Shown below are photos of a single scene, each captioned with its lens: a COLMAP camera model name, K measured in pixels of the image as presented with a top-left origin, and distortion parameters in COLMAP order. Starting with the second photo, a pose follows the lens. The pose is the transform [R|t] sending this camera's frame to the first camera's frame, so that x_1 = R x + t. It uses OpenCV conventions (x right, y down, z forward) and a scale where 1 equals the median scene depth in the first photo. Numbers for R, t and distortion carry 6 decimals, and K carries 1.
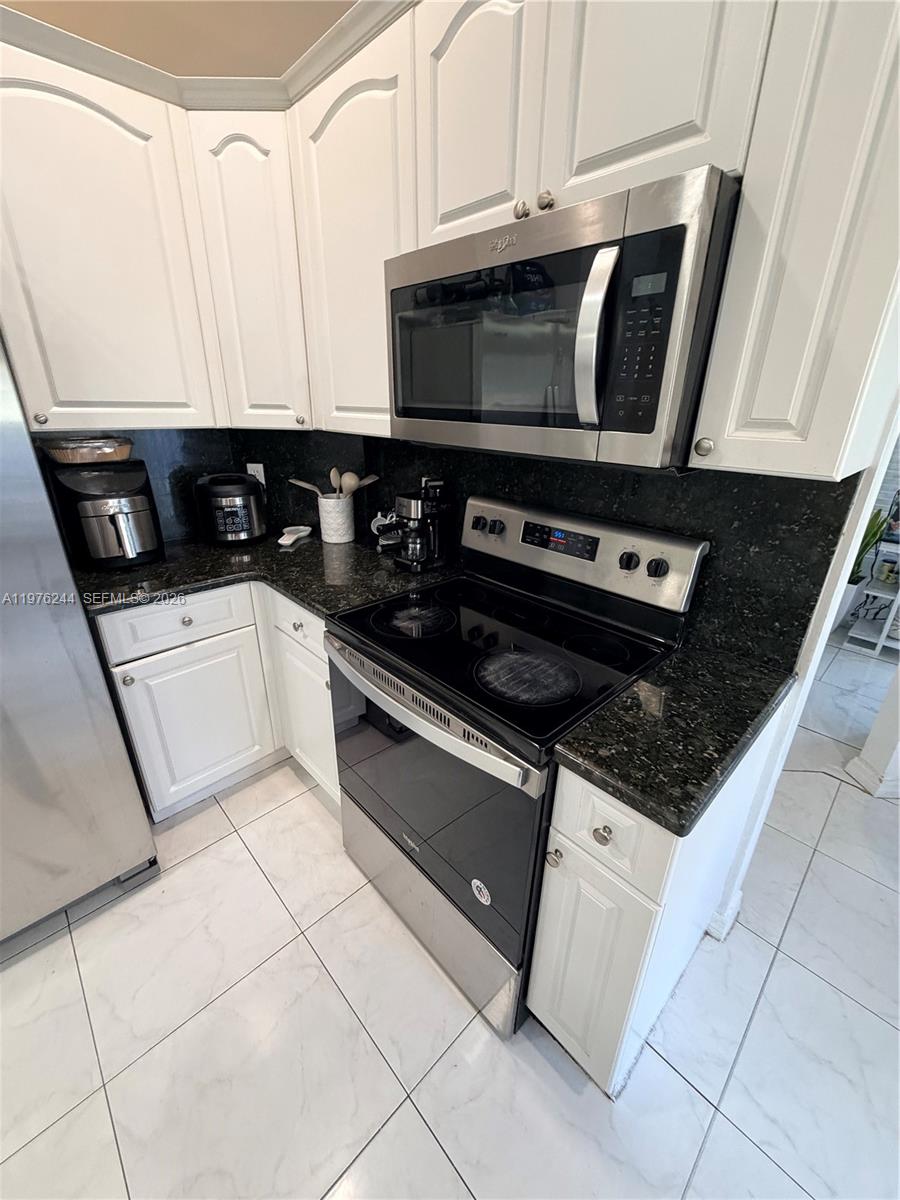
lens RADIAL K [[478.4, 0, 449.1], [0, 478.4, 598.3], [0, 0, 1]] dist [-0.000600, 0.000248]
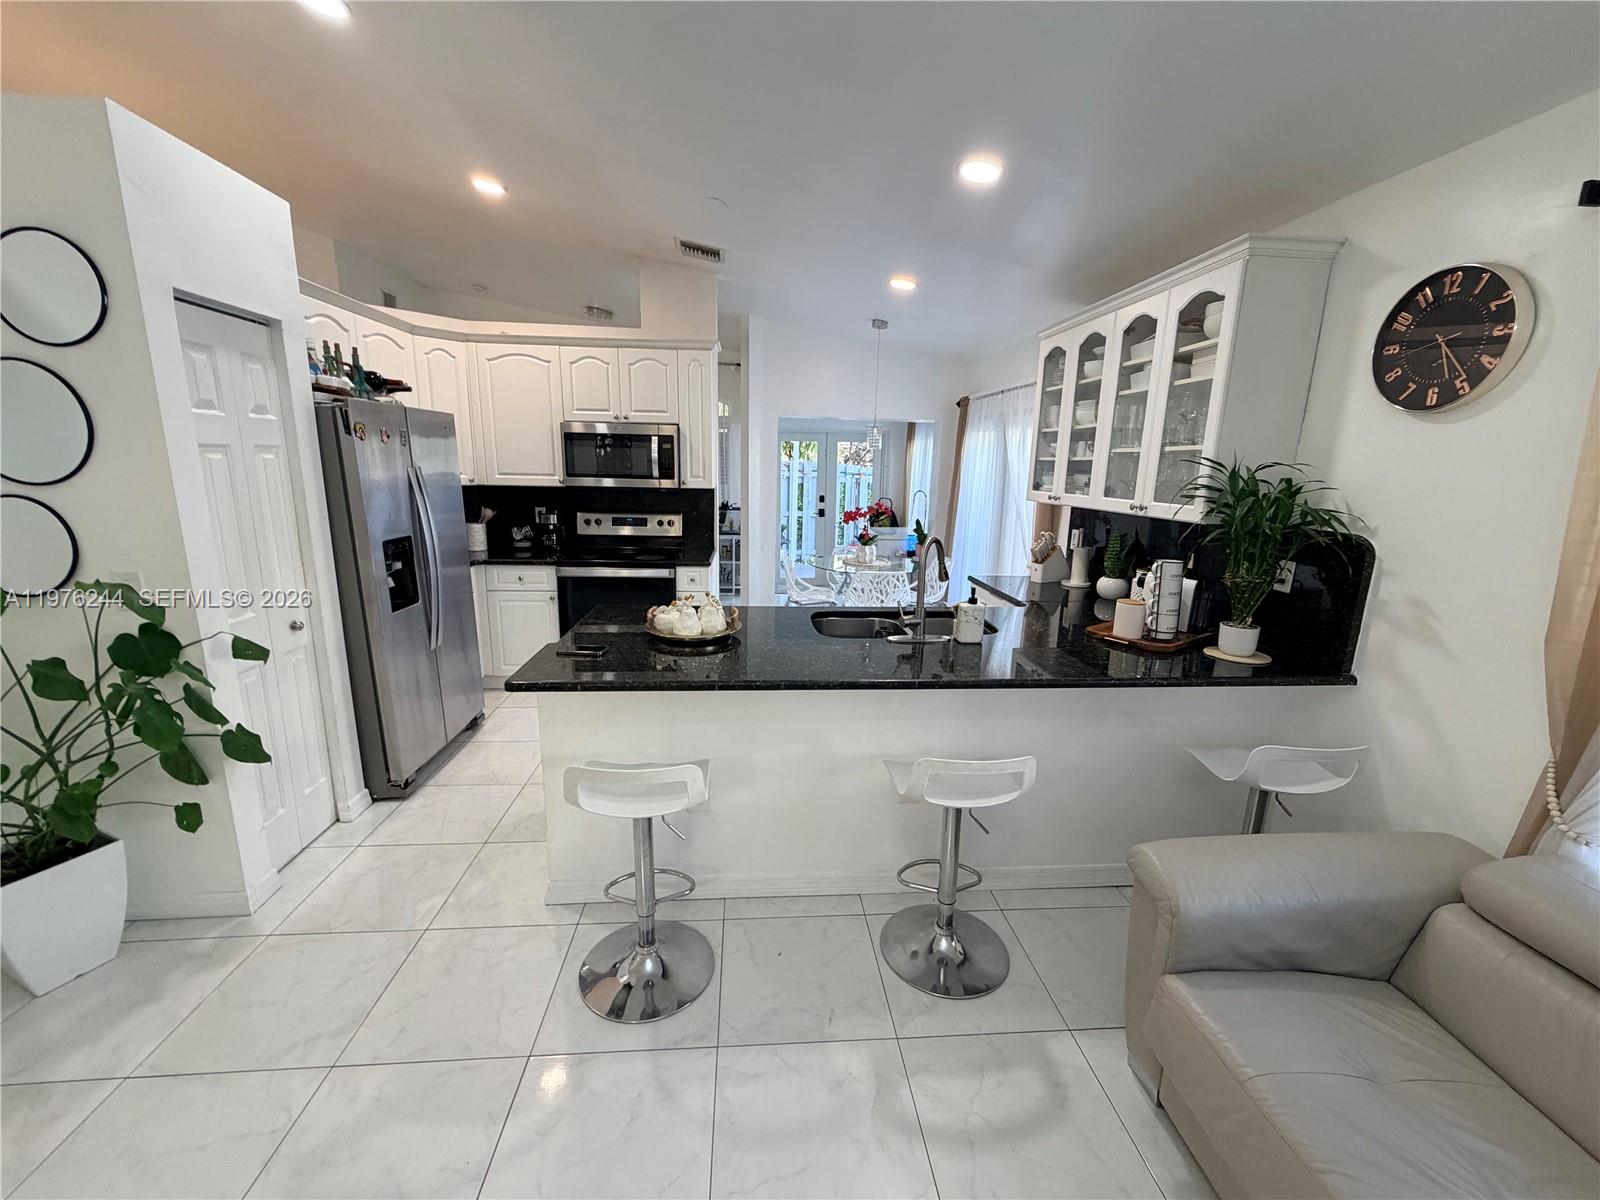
lens RADIAL K [[637.9, 0, 795.4], [0, 637.9, 595.7], [0, 0, 1]] dist [-0.000600, 0.000248]
pose [[0.634411, -0.165085, 0.755162, -1.498186], [0.285969, 0.957742, -0.030872, 0.498871], [-0.718154, 0.235538, 0.654811, -1.432882]]
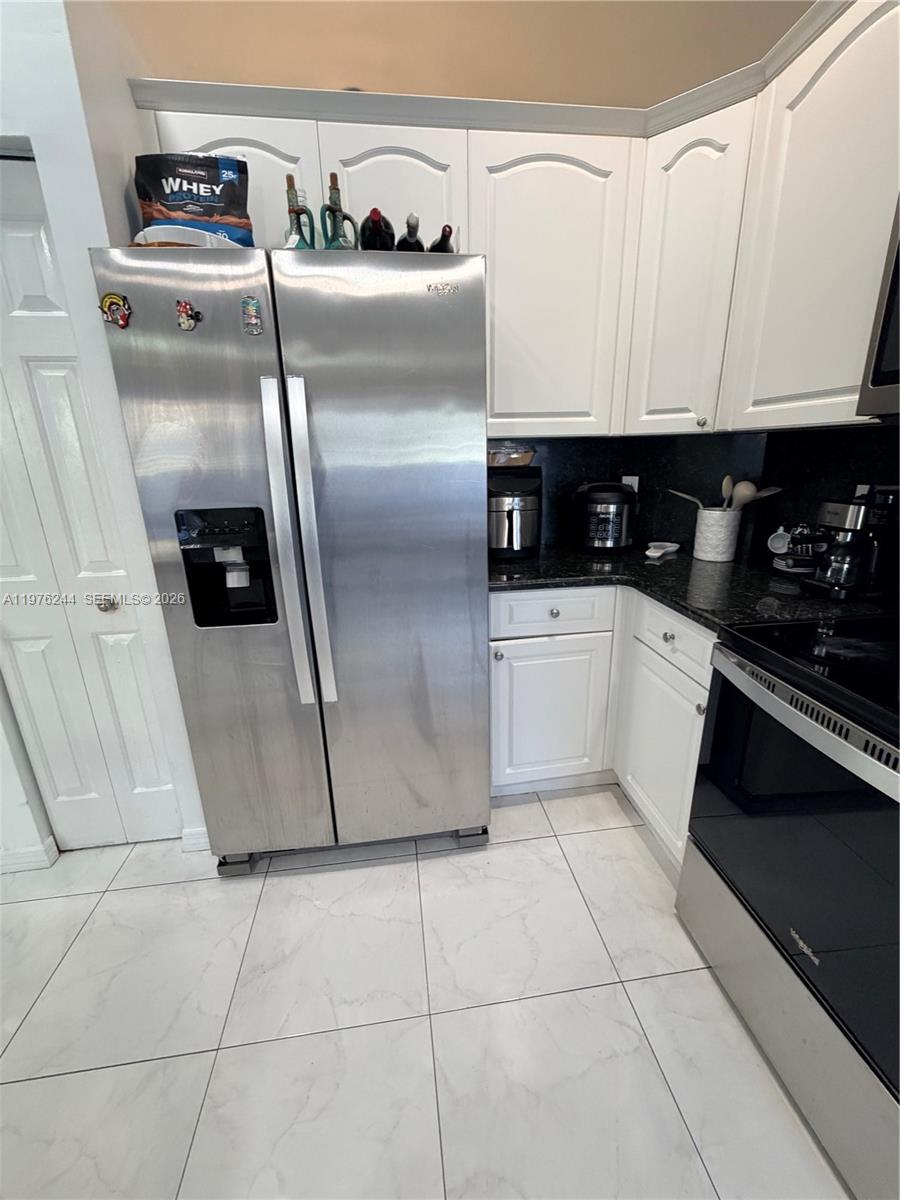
lens RADIAL K [[479.6, 0, 450.6], [0, 479.6, 598.5], [0, 0, 1]] dist [-0.001827, -0.000056]
pose [[0.807917, 0.137667, -0.572991, -0.130734], [-0.190222, 0.981204, -0.032468, 0.087782], [0.557751, 0.135227, 0.818919, 0.019481]]
